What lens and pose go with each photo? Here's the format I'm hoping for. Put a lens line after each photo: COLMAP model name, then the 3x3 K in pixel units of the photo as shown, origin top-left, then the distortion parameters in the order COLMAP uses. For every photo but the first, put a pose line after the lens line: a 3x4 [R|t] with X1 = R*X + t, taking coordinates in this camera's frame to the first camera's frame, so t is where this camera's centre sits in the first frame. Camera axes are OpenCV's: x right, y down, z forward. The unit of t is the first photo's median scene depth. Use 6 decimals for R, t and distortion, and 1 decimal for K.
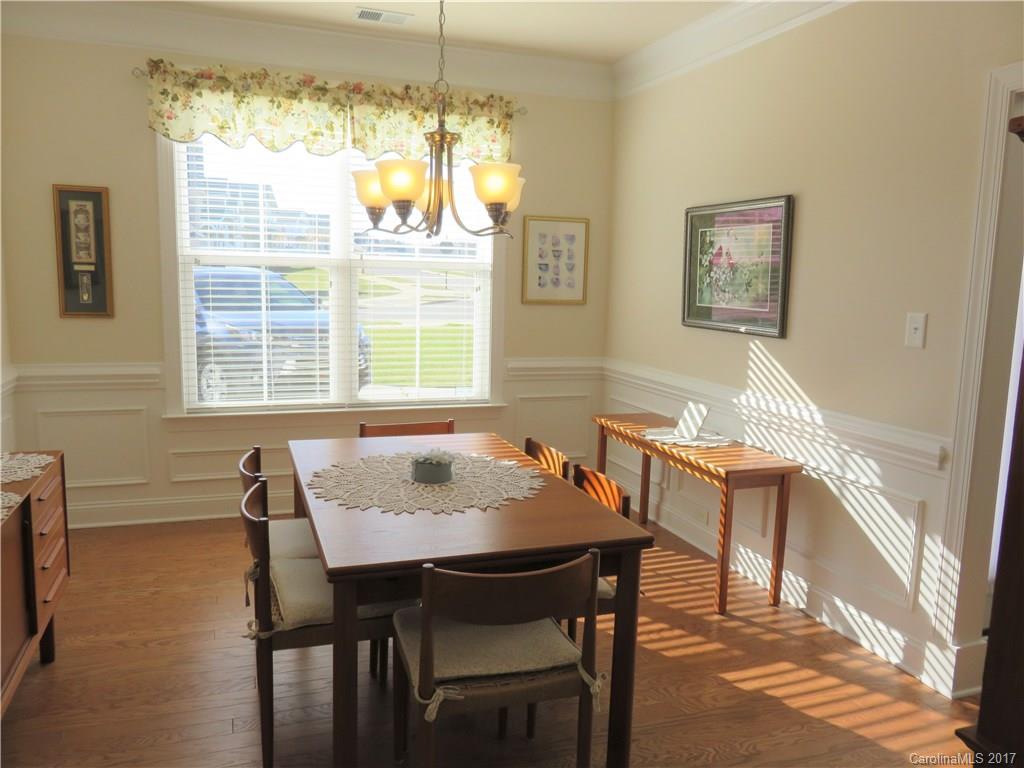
lens RADIAL K [[773.0, 0, 504.9], [0, 773.0, 381.0], [0, 0, 1]] dist [-0.002934, -0.003595]
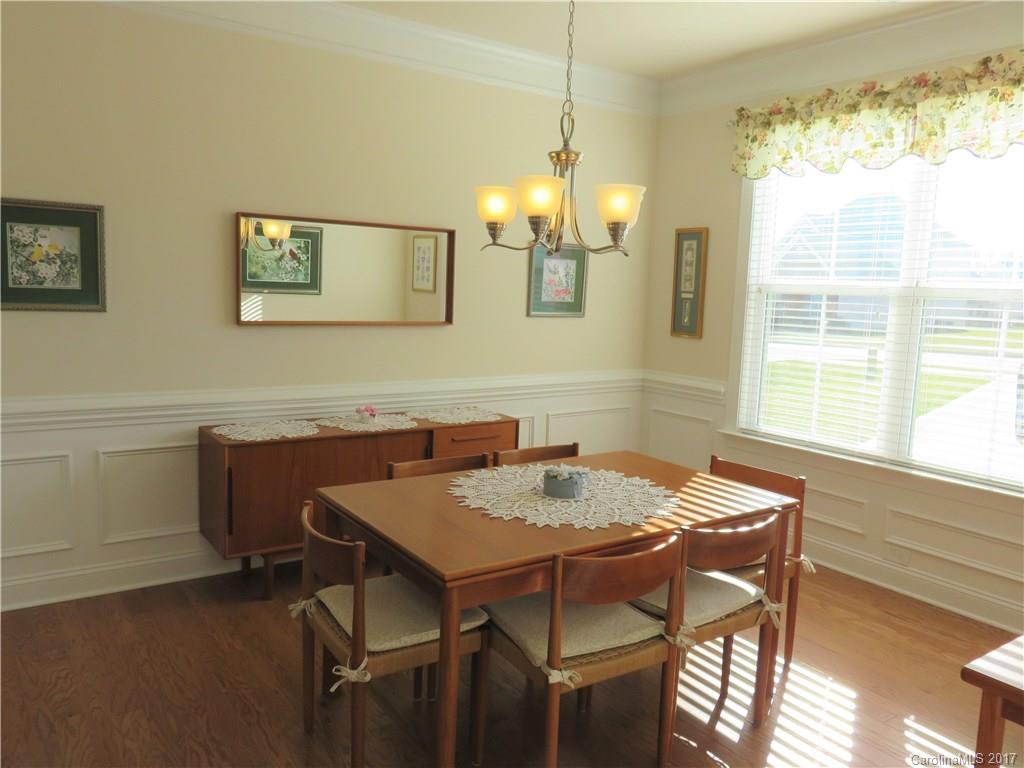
lens RADIAL K [[773.0, 0, 504.9], [0, 773.0, 381.0], [0, 0, 1]] dist [-0.002934, -0.003595]
pose [[0.256882, 0.103577, -0.960876, 0.536724], [-0.160356, 0.985027, 0.063311, -0.044648], [0.953046, 0.137819, 0.269645, 0.408935]]
